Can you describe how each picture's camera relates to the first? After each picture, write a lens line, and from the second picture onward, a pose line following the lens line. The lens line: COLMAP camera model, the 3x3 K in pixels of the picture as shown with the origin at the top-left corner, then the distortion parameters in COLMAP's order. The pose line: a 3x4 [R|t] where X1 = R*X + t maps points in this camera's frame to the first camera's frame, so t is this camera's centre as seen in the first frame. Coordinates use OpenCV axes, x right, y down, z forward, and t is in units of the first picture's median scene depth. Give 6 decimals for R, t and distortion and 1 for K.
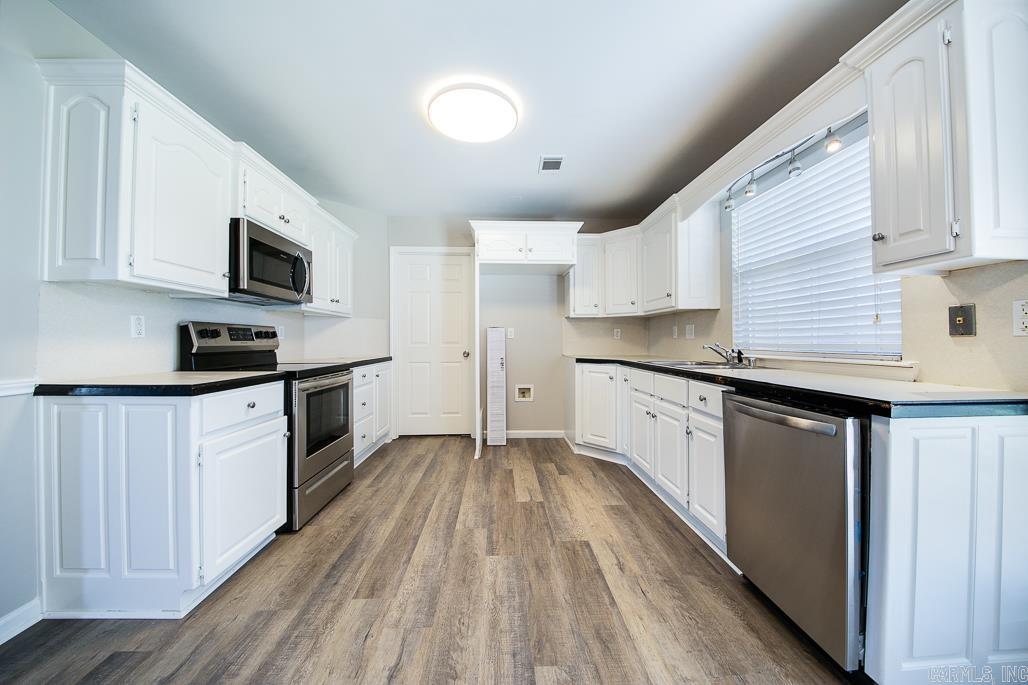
lens RADIAL K [[360.8, 0, 512.5], [0, 360.8, 337.3], [0, 0, 1]] dist [-0.003886, -0.005036]
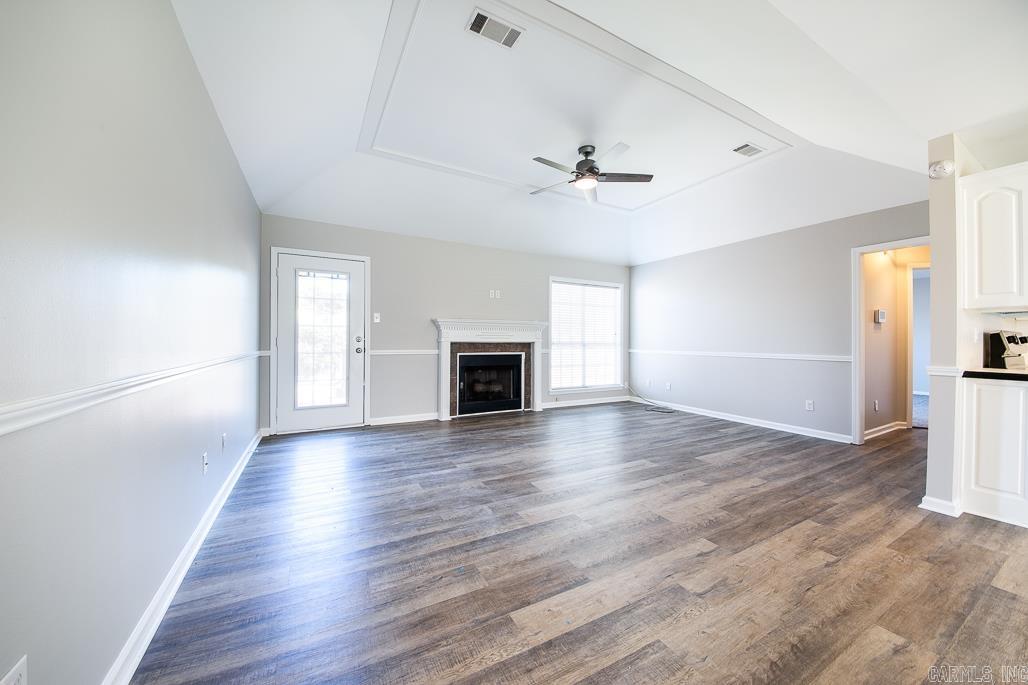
lens RADIAL K [[360.8, 0, 513.3], [0, 360.8, 337.8], [0, 0, 1]] dist [-0.003886, -0.005036]
pose [[0.440085, 0.000685, -0.897956, -0.430335], [-0.003745, 0.999992, -0.001072, -0.007781], [0.897948, 0.003834, 0.440084, -0.921329]]
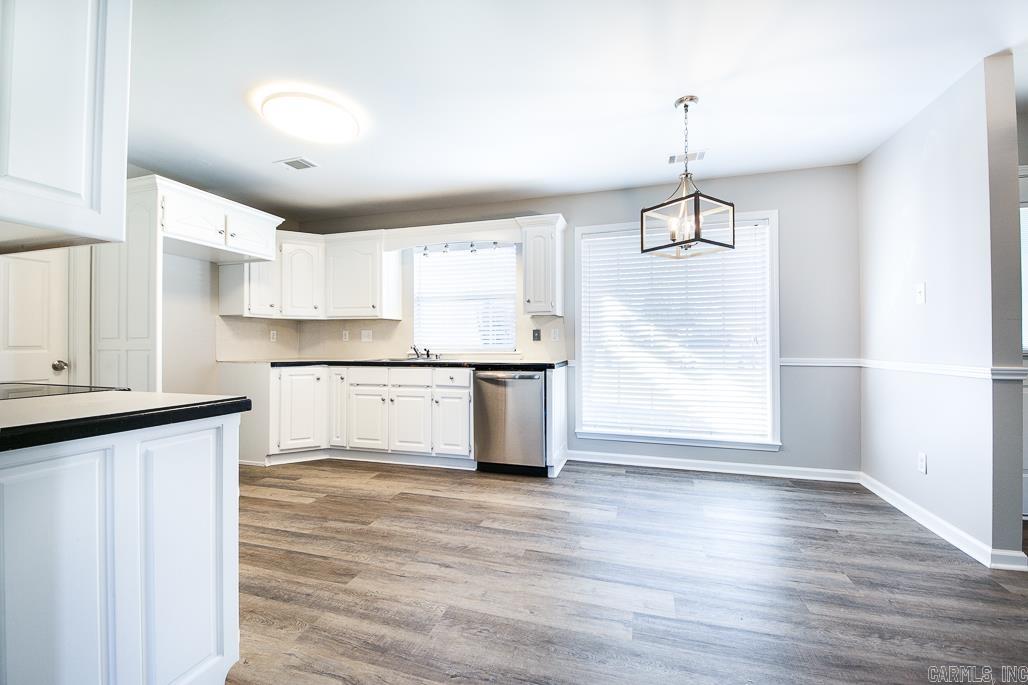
lens RADIAL K [[421.9, 0, 515.8], [0, 421.9, 336.7], [0, 0, 1]] dist [0.014939, -0.001014]
pose [[0.322426, 0.017029, 0.946441, -0.880663], [-0.005769, 0.999855, -0.016025, 0.008493], [-0.946577, -0.000293, 0.322478, 0.070573]]
